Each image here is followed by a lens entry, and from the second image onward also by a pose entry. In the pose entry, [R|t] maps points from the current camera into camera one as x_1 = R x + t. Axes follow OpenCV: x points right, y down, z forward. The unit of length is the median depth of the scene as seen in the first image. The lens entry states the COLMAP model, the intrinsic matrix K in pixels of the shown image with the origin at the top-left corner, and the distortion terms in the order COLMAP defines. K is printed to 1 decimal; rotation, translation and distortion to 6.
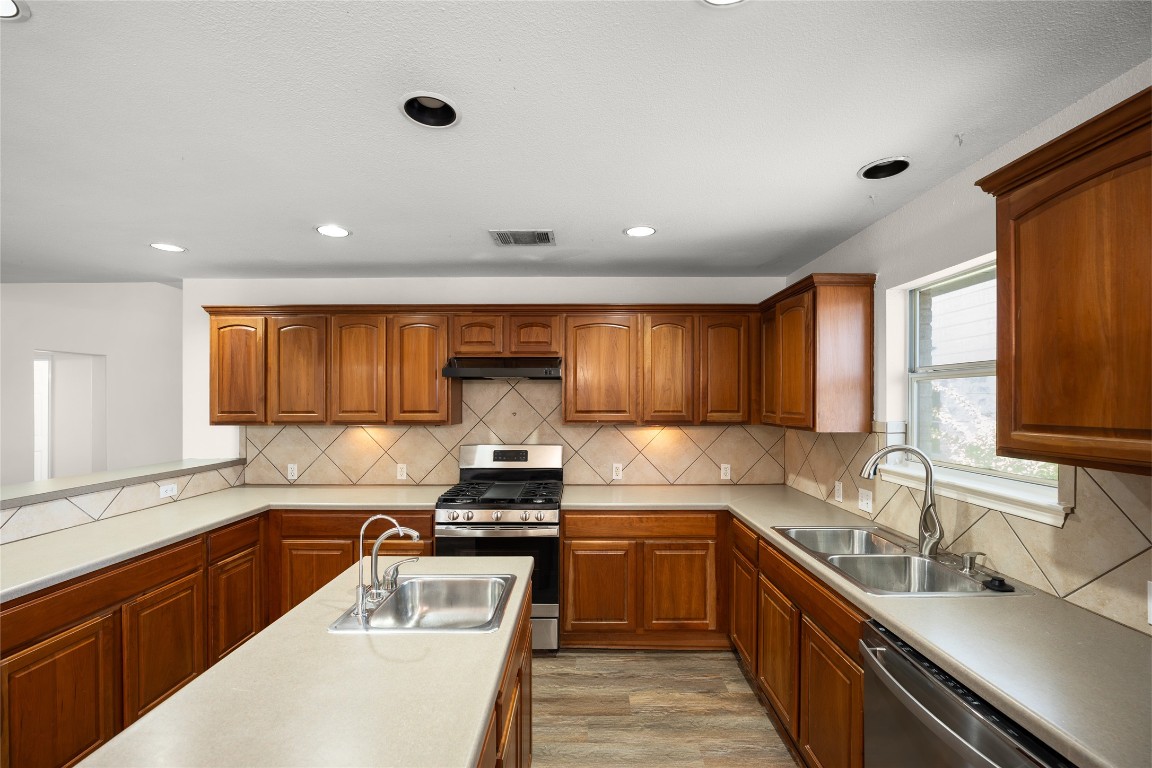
lens RADIAL K [[476.1, 0, 595.2], [0, 476.1, 405.4], [0, 0, 1]] dist [-0.001078, 0.000137]
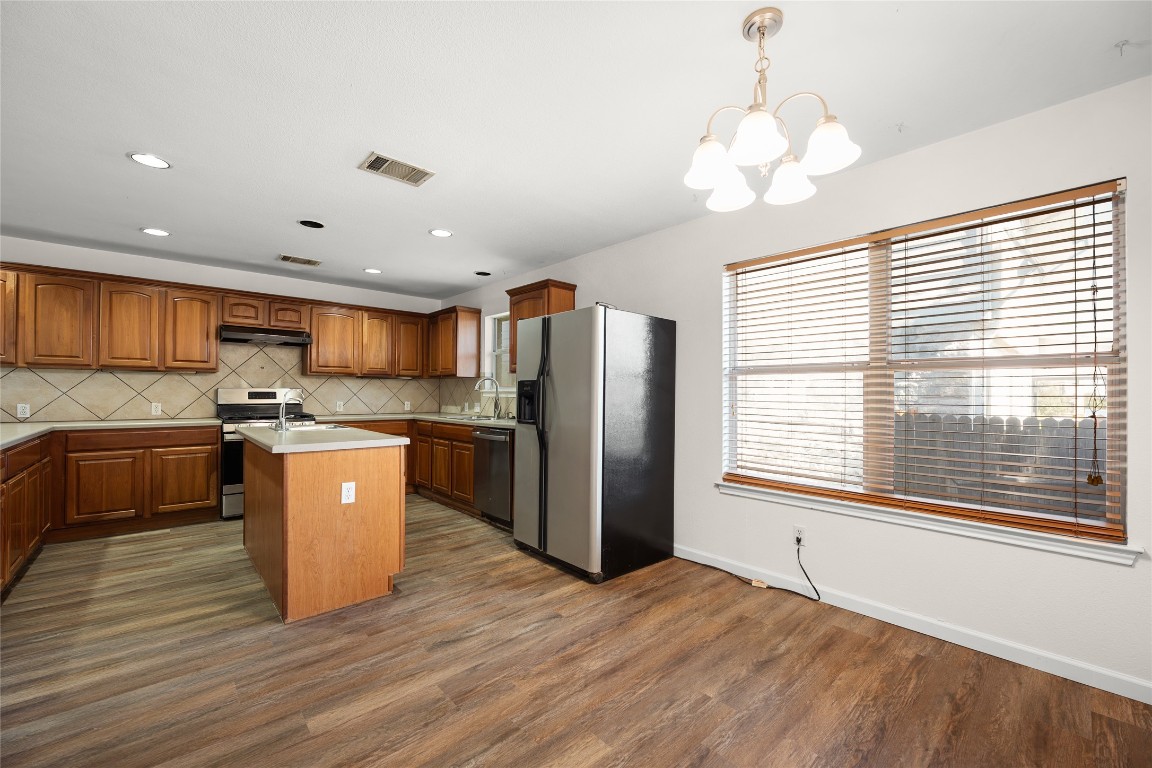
lens RADIAL K [[465.1, 0, 579.9], [0, 465.1, 396.9], [0, 0, 1]] dist [-0.010210, 0.000339]
pose [[0.757637, 0.006710, 0.652642, -0.421184], [-0.004331, 0.999977, -0.005253, 0.129633], [-0.652662, 0.001153, 0.757648, -0.829835]]
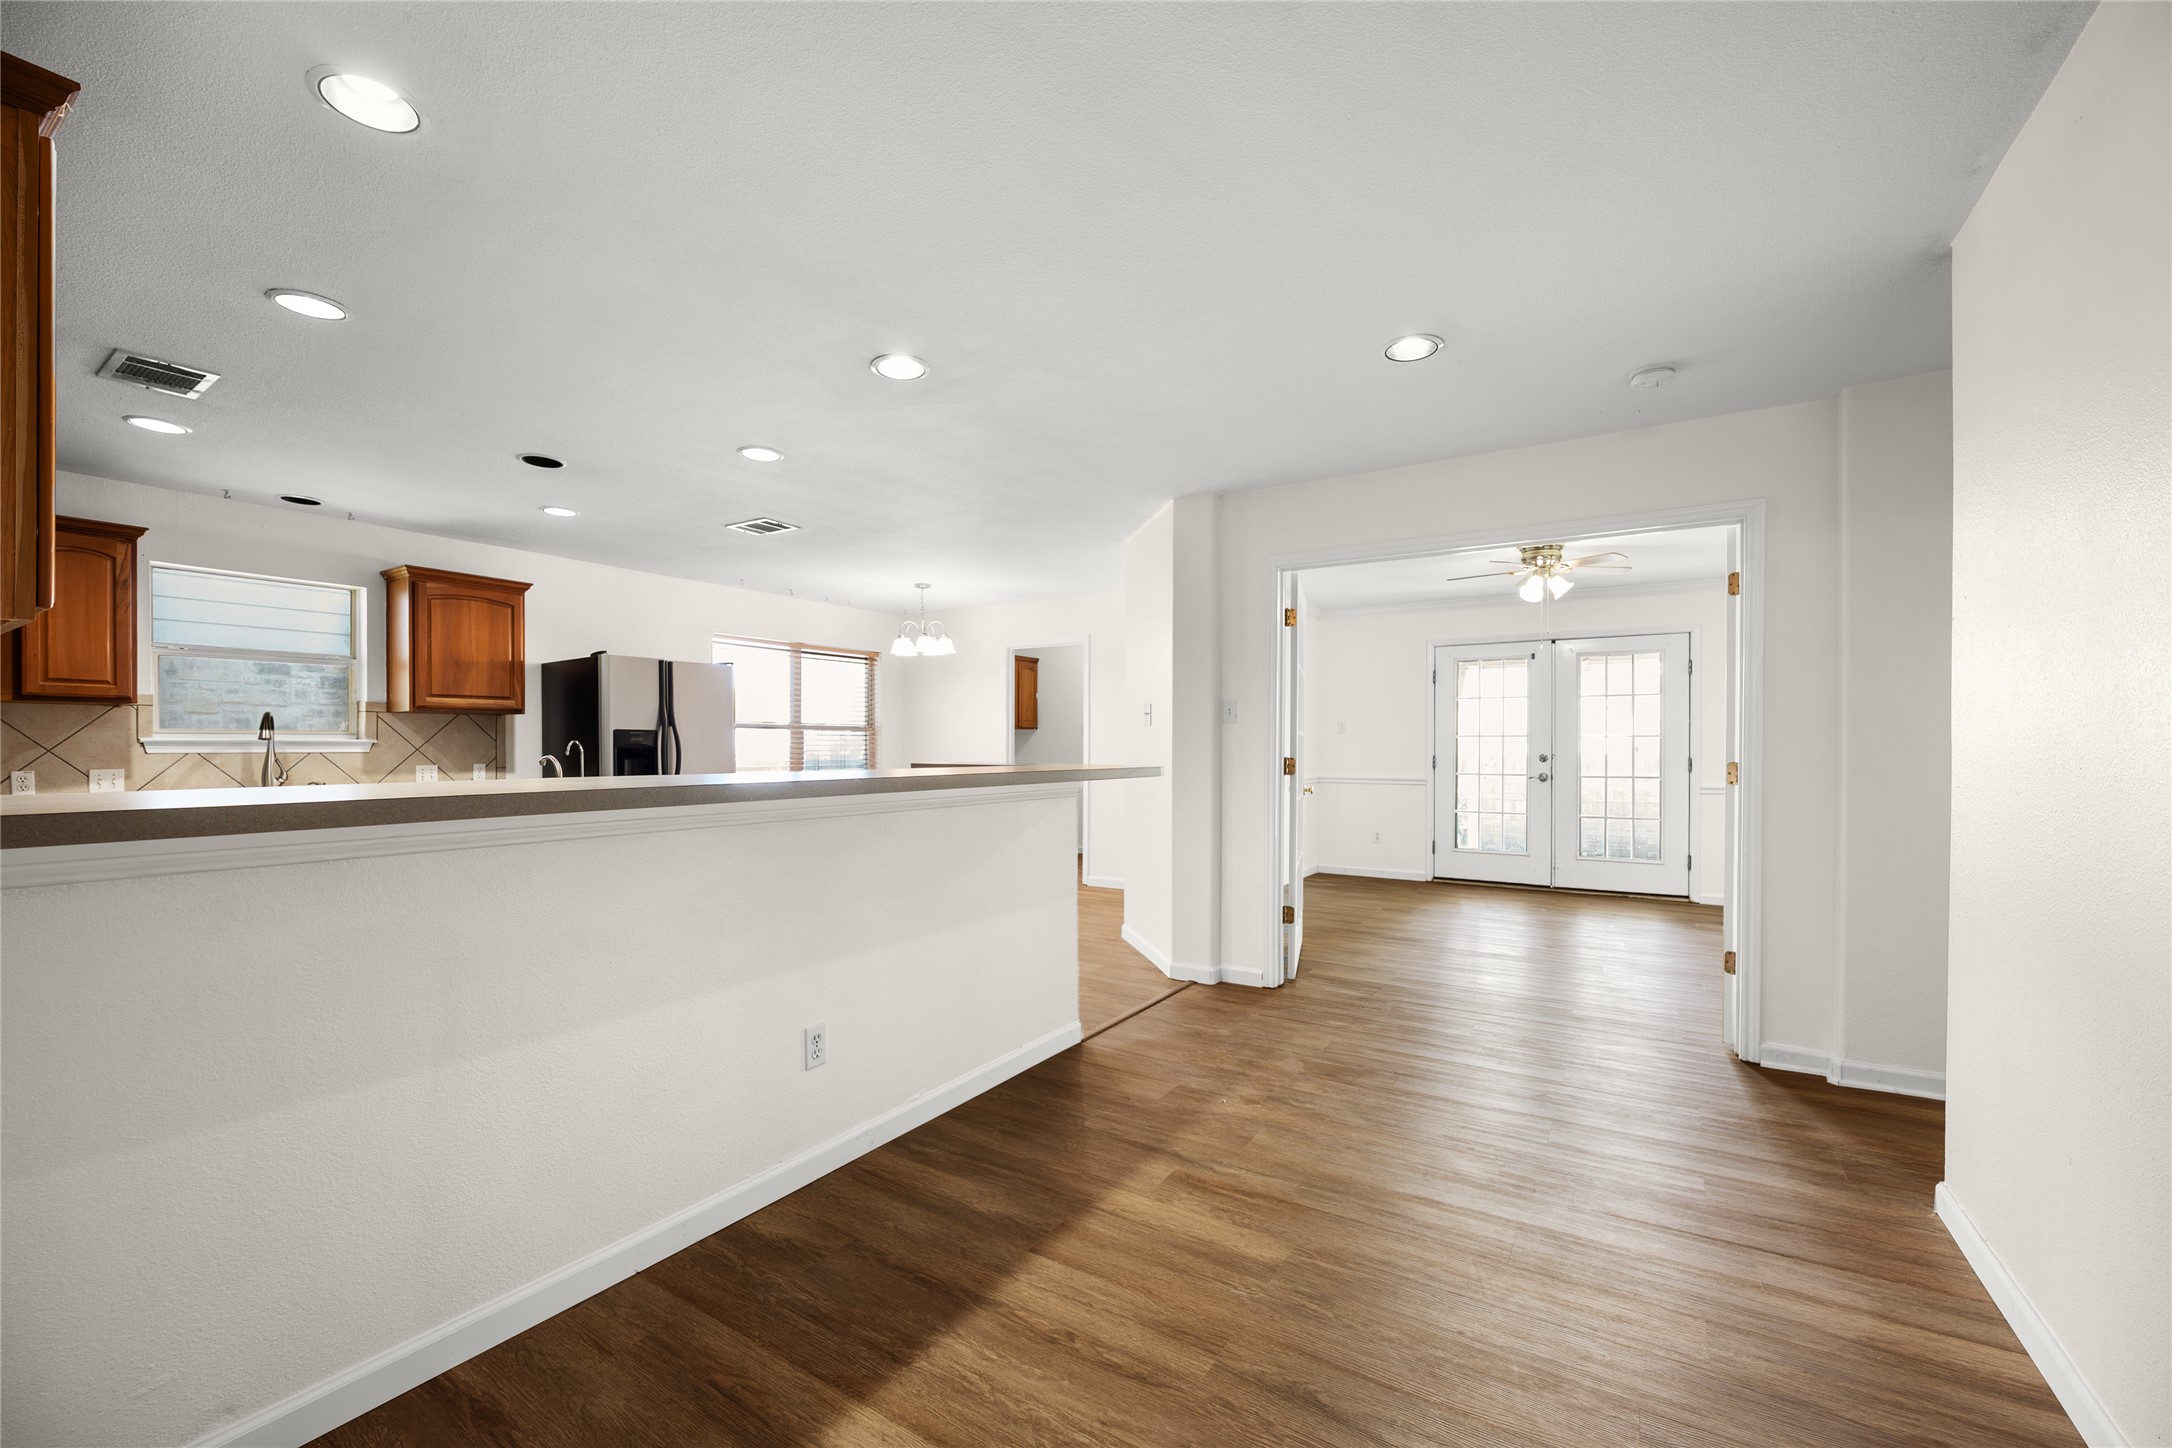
lens RADIAL K [[876.9, 0, 1093.4], [0, 876.9, 748.2], [0, 0, 1]] dist [-0.010210, 0.000339]
pose [[-0.836050, -0.001215, 0.548652, -1.539824], [0.006049, 0.999916, 0.011432, 0.106805], [-0.548620, 0.012876, -0.835973, 1.102205]]
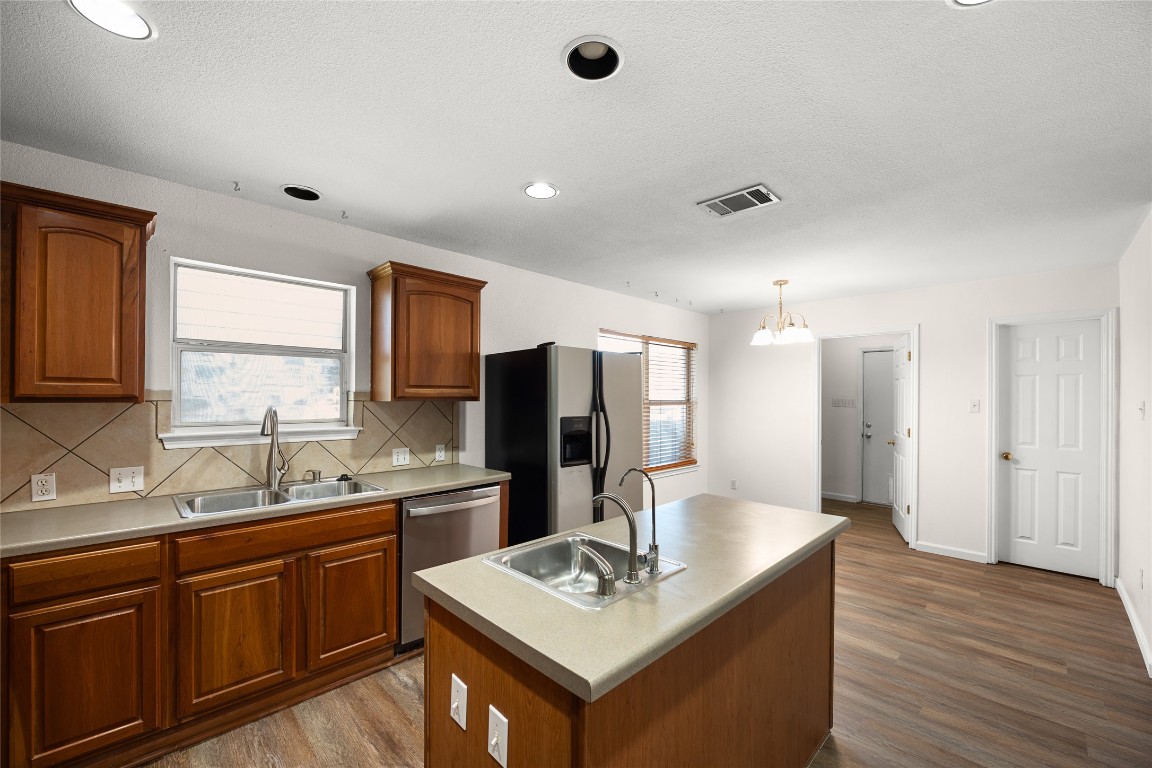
lens RADIAL K [[465.1, 0, 579.9], [0, 465.1, 396.9], [0, 0, 1]] dist [-0.010210, 0.000339]
pose [[-0.692698, -0.005749, 0.721204, -0.509433], [-0.000078, 0.999969, 0.007896, 0.033343], [-0.721227, 0.005413, -0.692677, 0.809054]]
